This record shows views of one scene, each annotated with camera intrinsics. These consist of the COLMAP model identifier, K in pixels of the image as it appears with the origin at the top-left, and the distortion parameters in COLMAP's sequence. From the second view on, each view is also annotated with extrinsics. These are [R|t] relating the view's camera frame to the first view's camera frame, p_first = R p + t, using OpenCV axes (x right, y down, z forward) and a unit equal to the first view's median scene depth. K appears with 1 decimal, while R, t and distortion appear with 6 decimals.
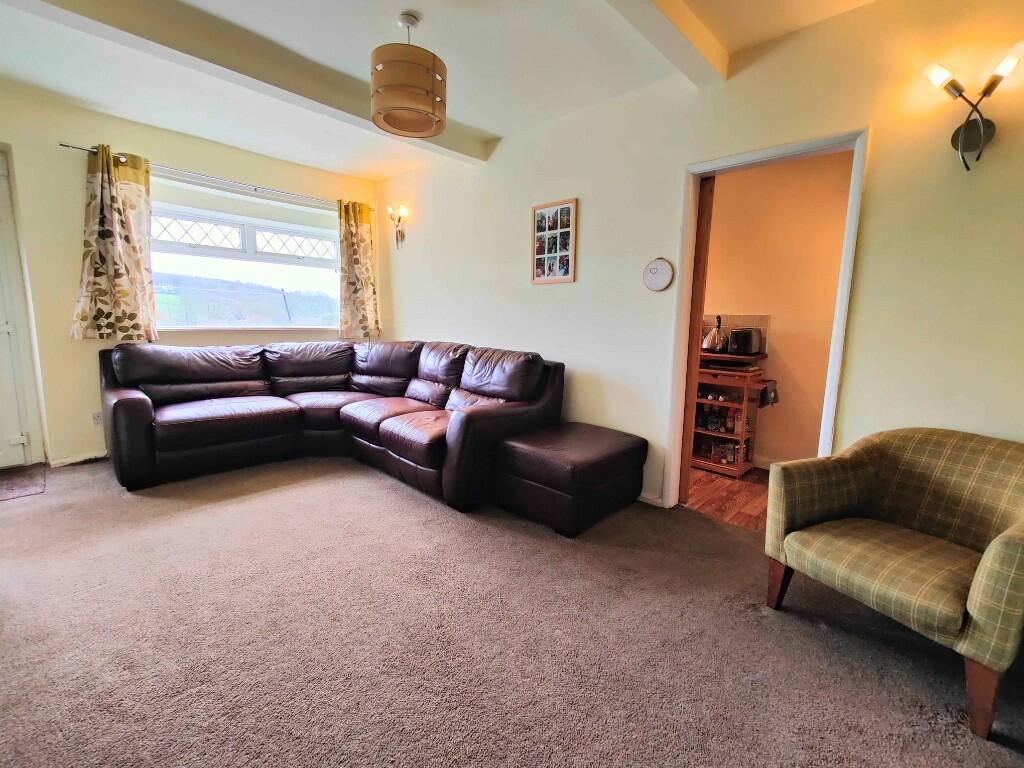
lens RADIAL K [[450.3, 0, 508.8], [0, 450.3, 375.4], [0, 0, 1]] dist [0.036895, 0.000311]
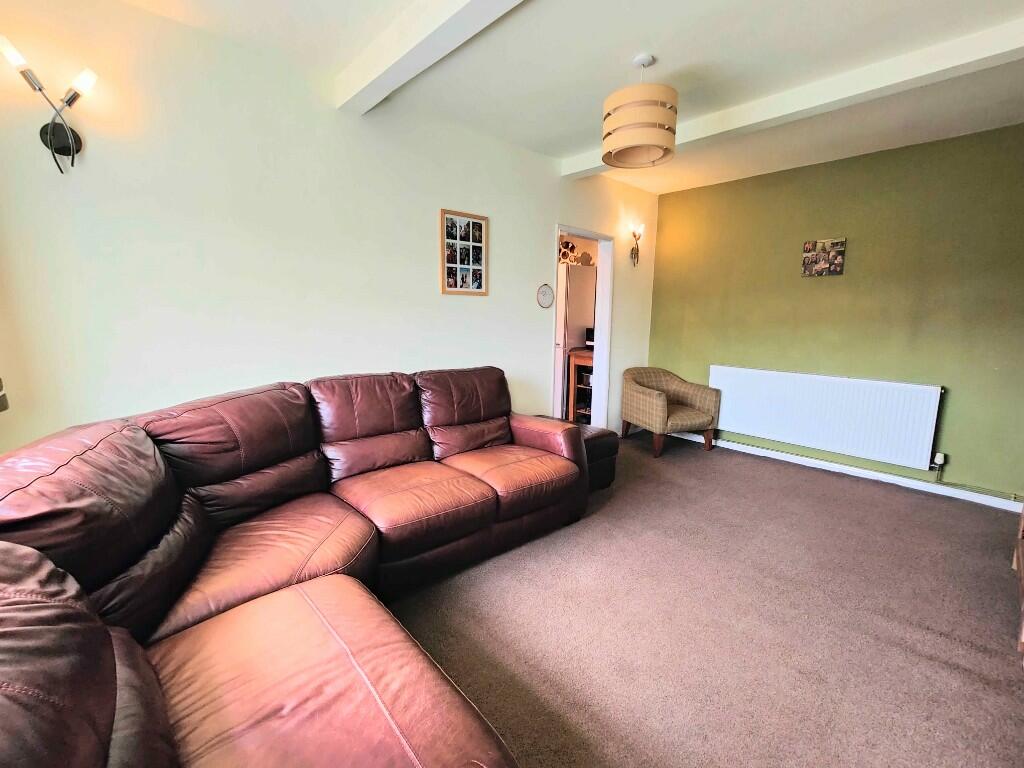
lens RADIAL K [[450.9, 0, 517.6], [0, 450.9, 384.6], [0, 0, 1]] dist [0.001368, 0.000609]
pose [[0.045618, -0.160030, 0.986058, -0.885181], [0.134452, 0.979087, 0.152678, -0.148010], [-0.989870, 0.125612, 0.066181, 0.842666]]
